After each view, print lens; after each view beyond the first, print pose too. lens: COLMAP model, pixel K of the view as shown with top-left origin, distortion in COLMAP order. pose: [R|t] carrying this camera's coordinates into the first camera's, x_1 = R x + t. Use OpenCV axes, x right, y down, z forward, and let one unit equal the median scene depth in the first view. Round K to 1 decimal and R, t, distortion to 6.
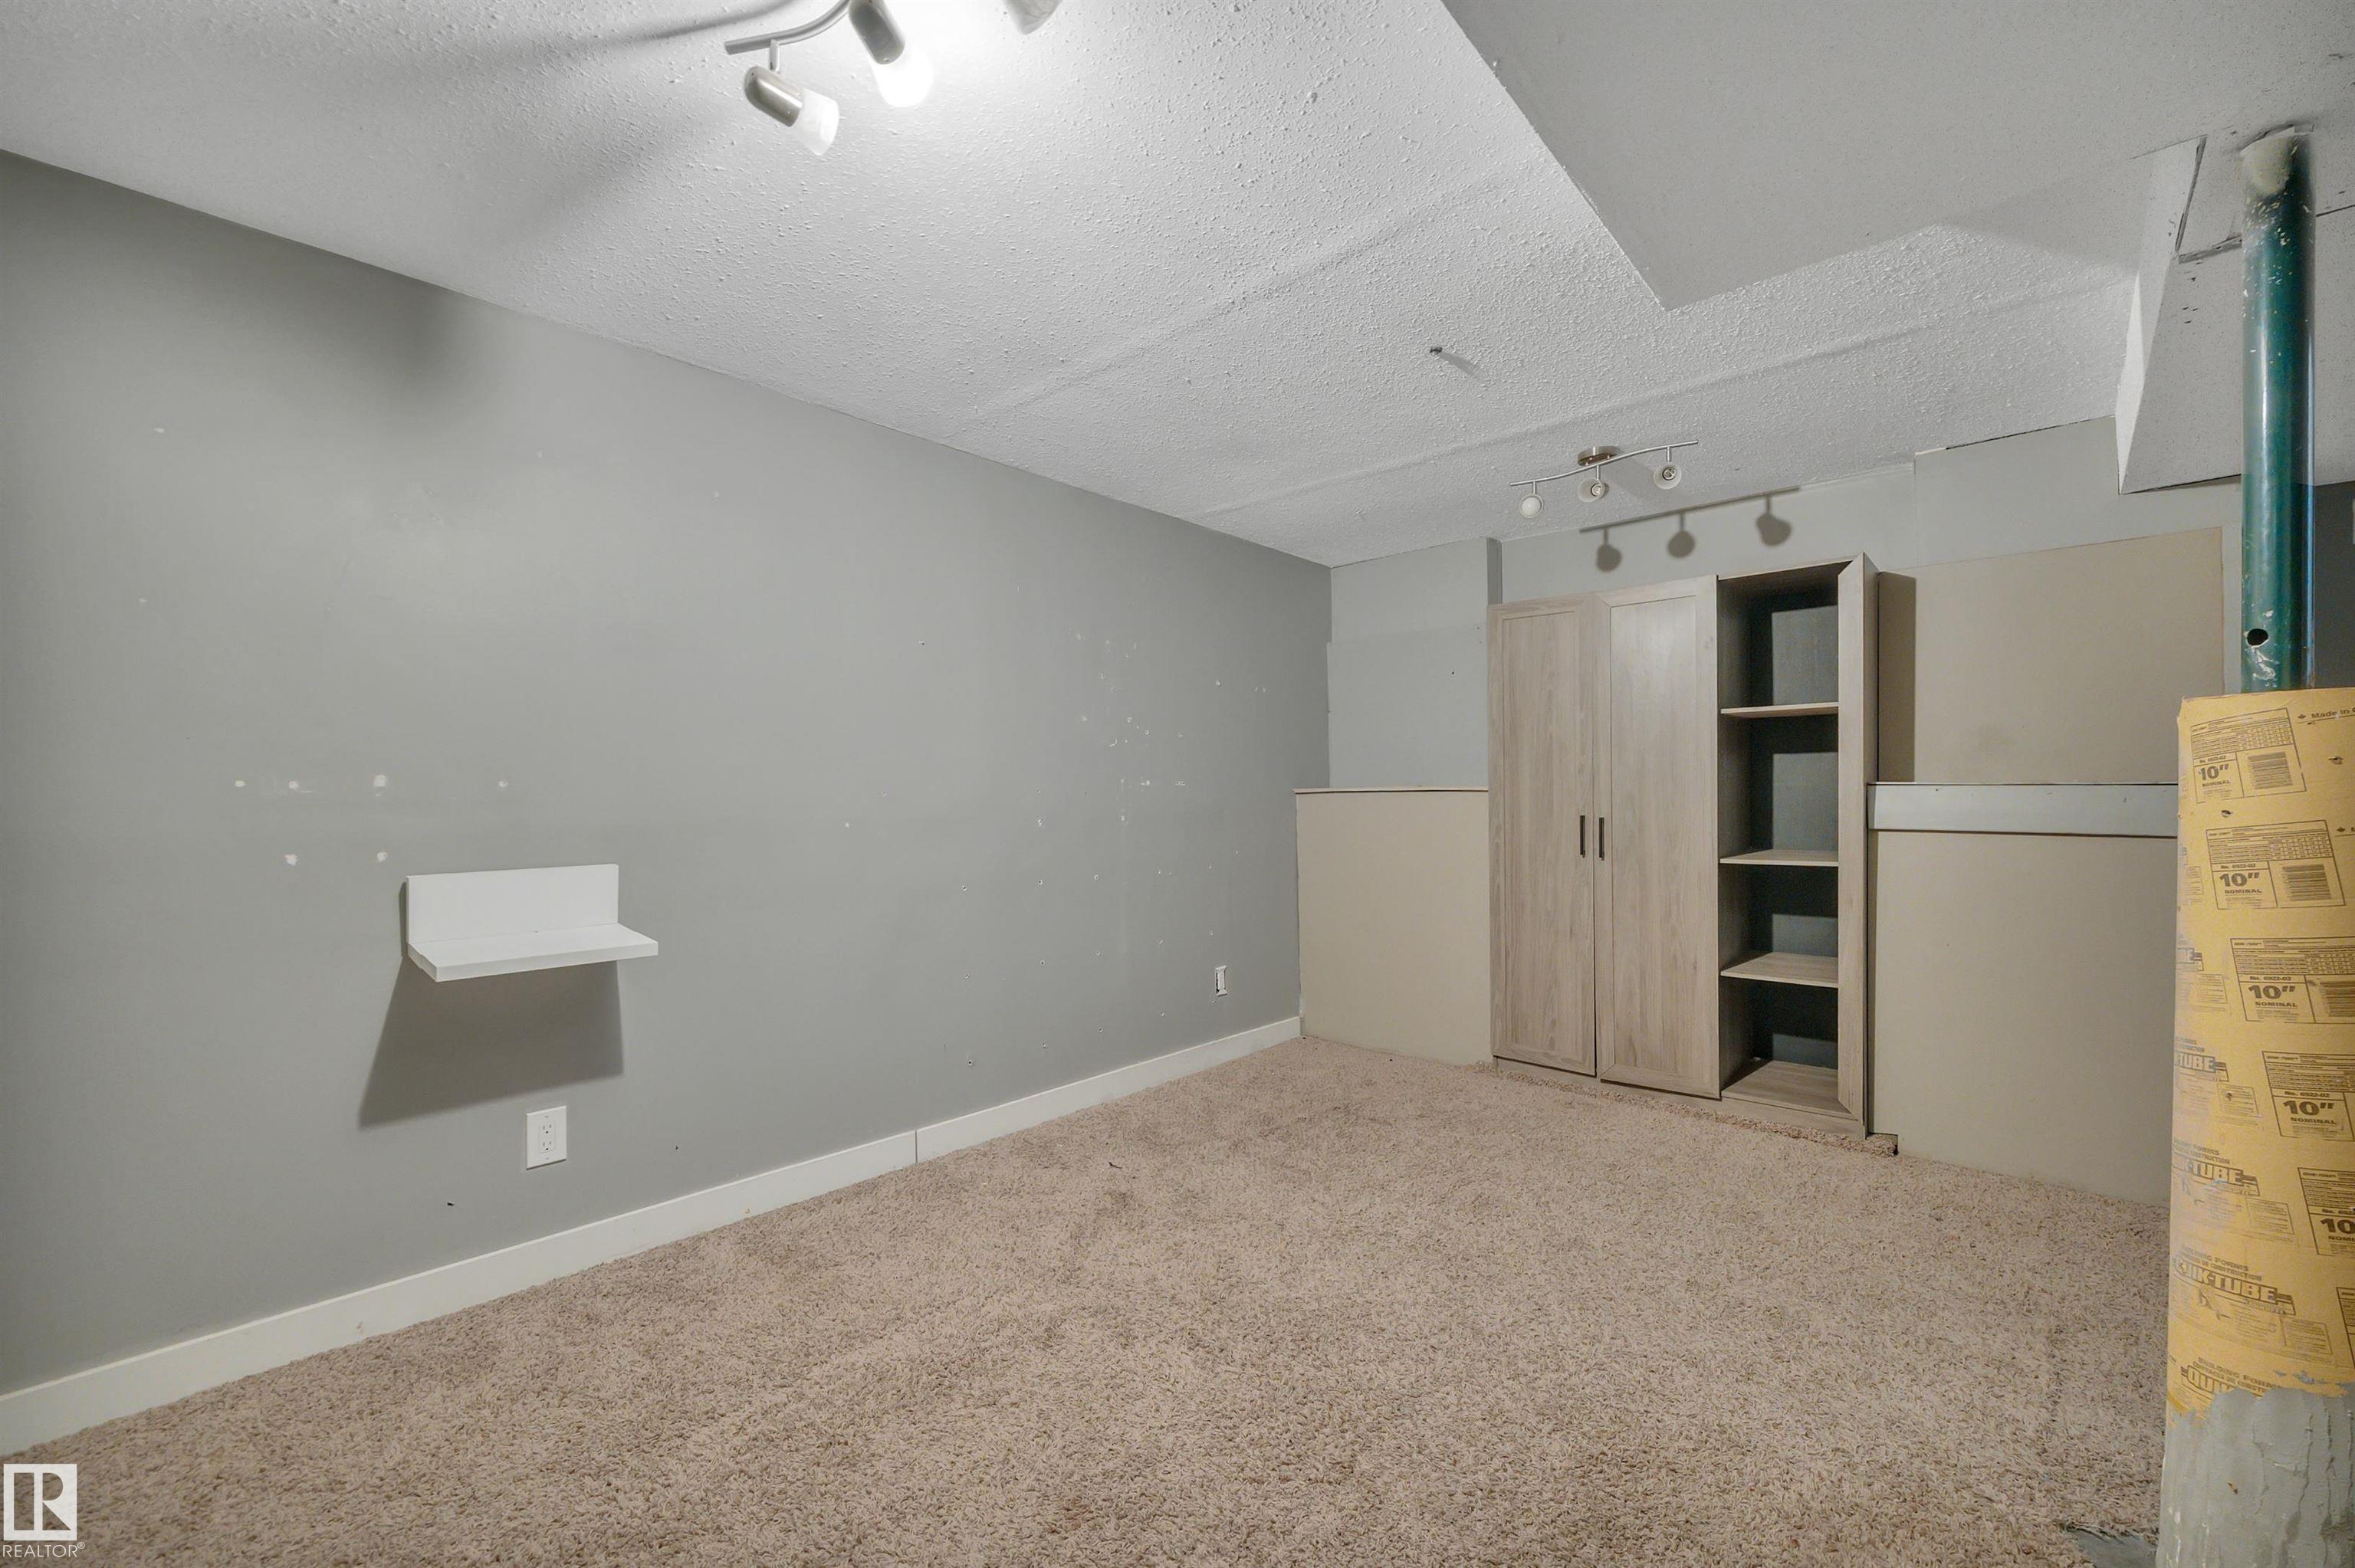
lens RADIAL K [[962.3, 0, 1161.9], [0, 962.3, 772.1], [0, 0, 1]] dist [-0.000974, -0.000089]
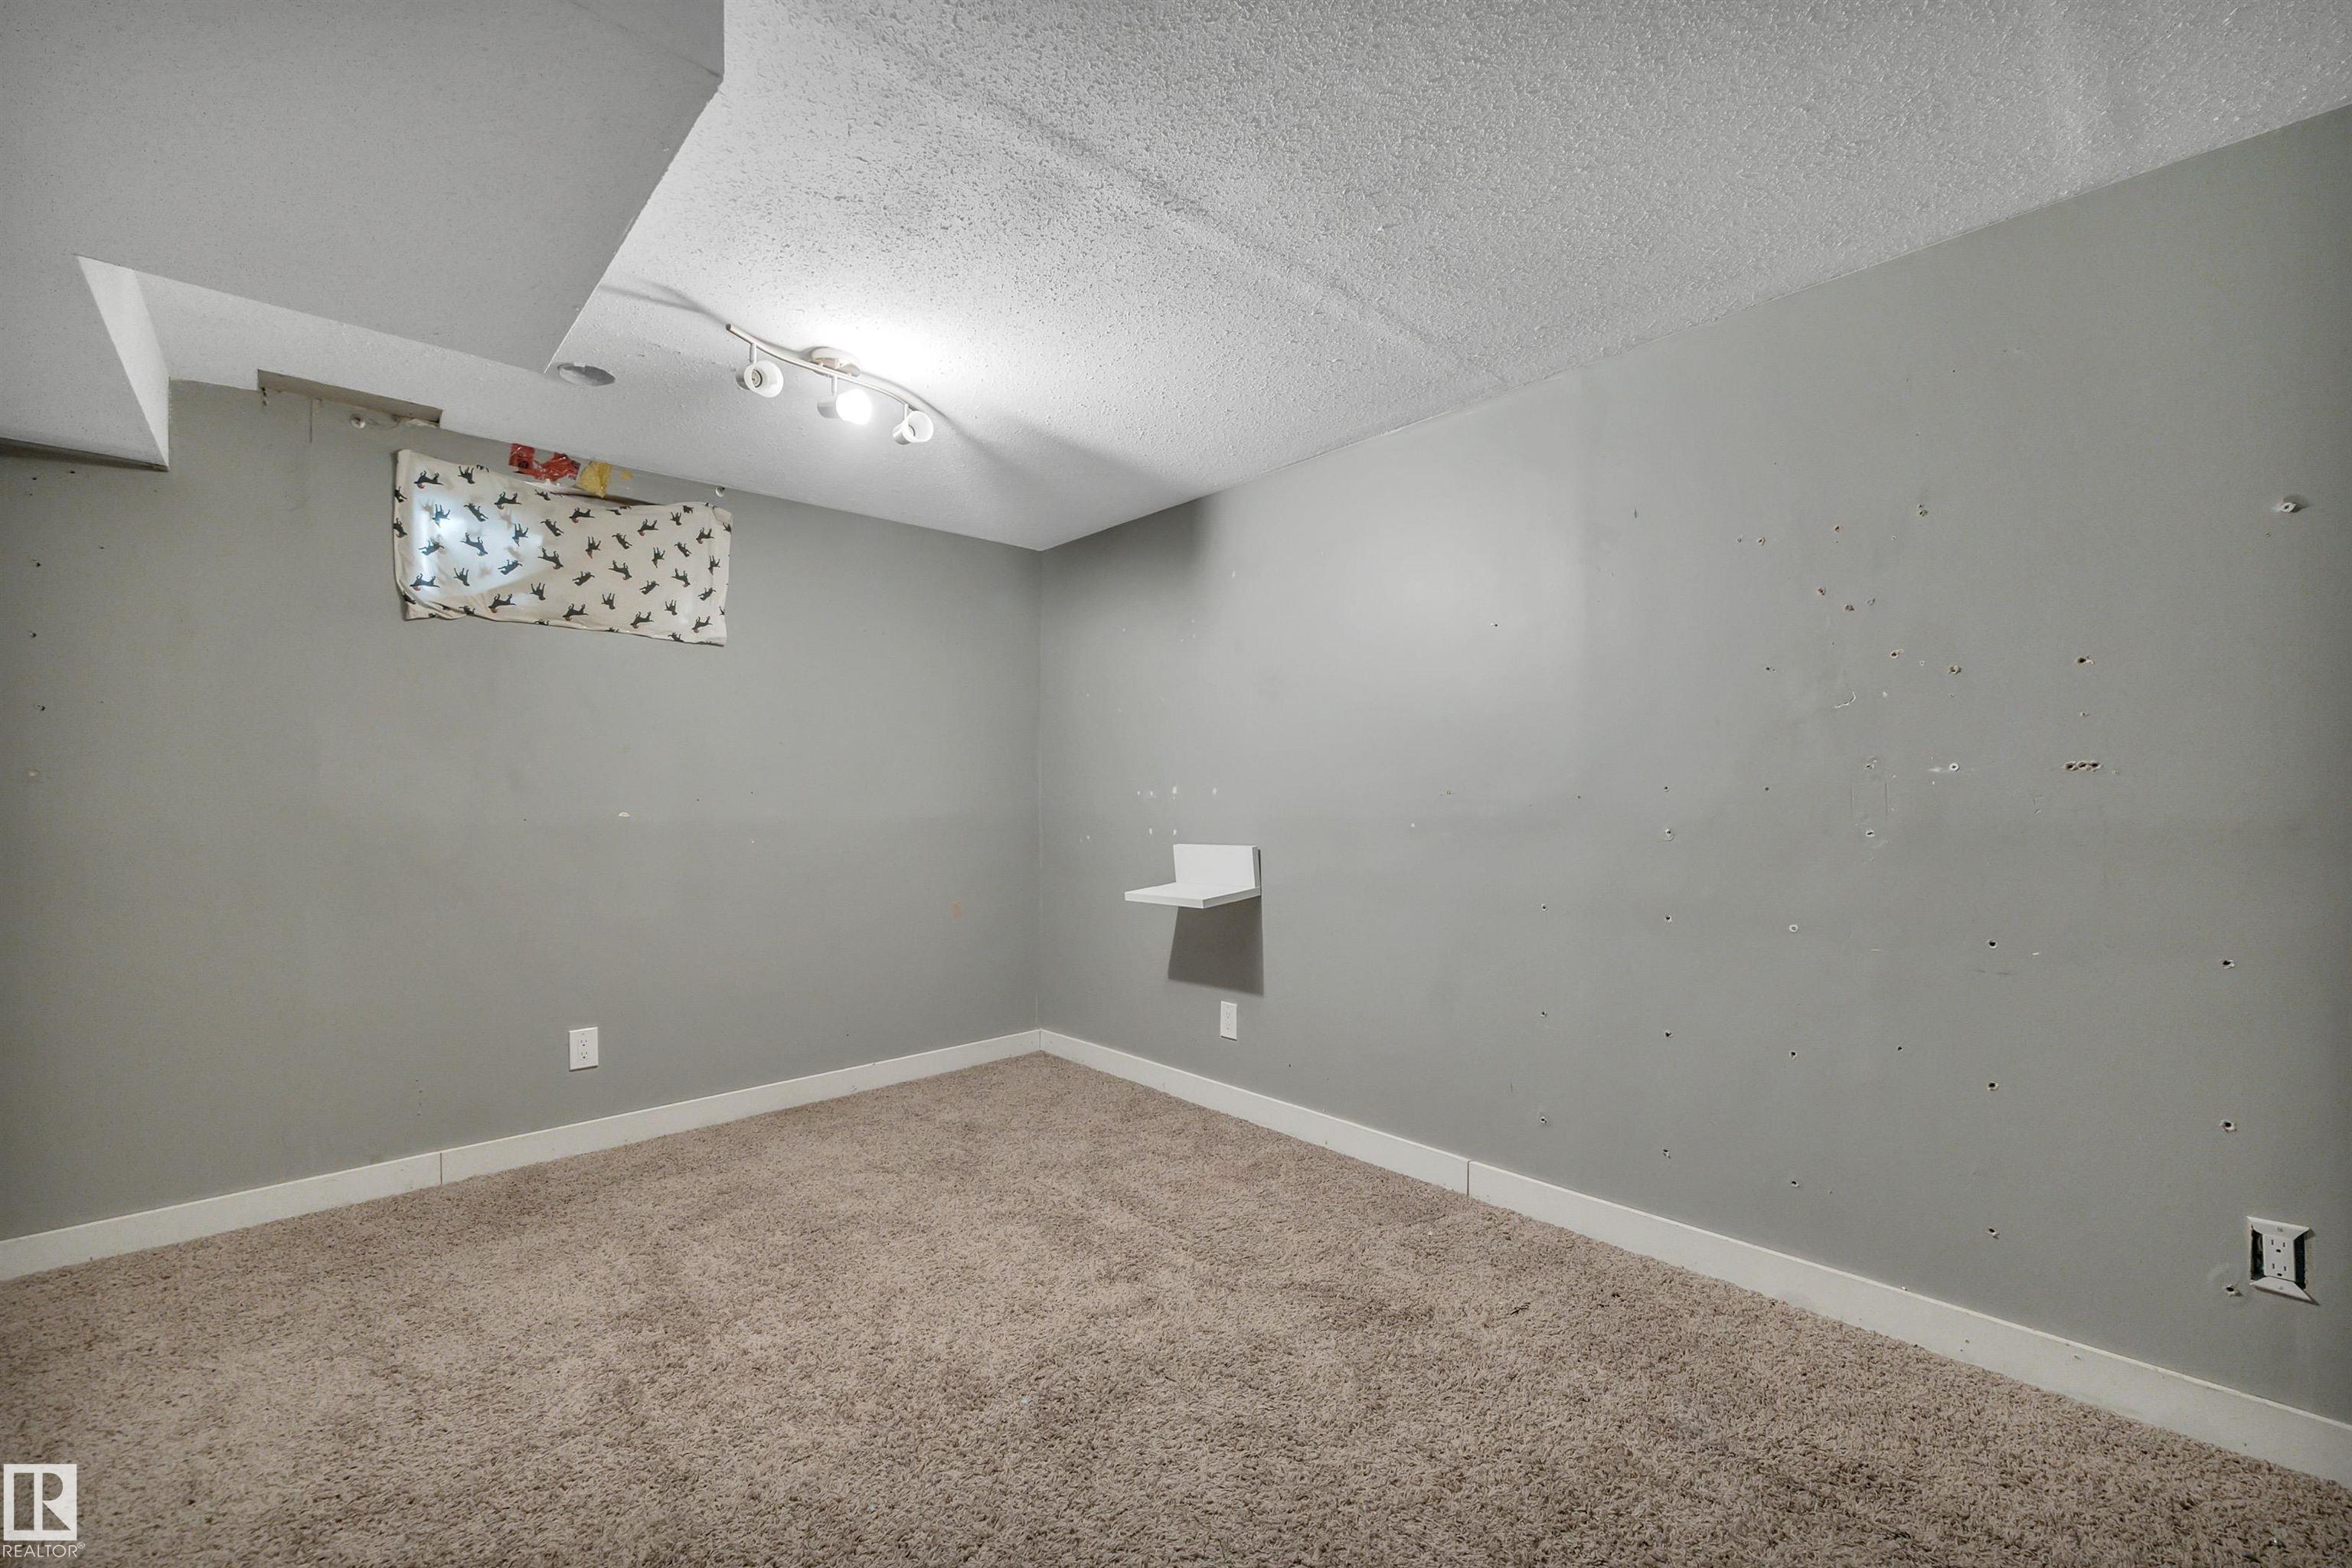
lens RADIAL K [[961.2, 0, 1160.5], [0, 961.2, 772.1], [0, 0, 1]] dist [-0.000974, -0.000089]
pose [[-0.091736, -0.016422, -0.995648, 0.872655], [0.037563, 0.999095, -0.019940, 0.008920], [0.995075, -0.039229, -0.091036, 1.007470]]
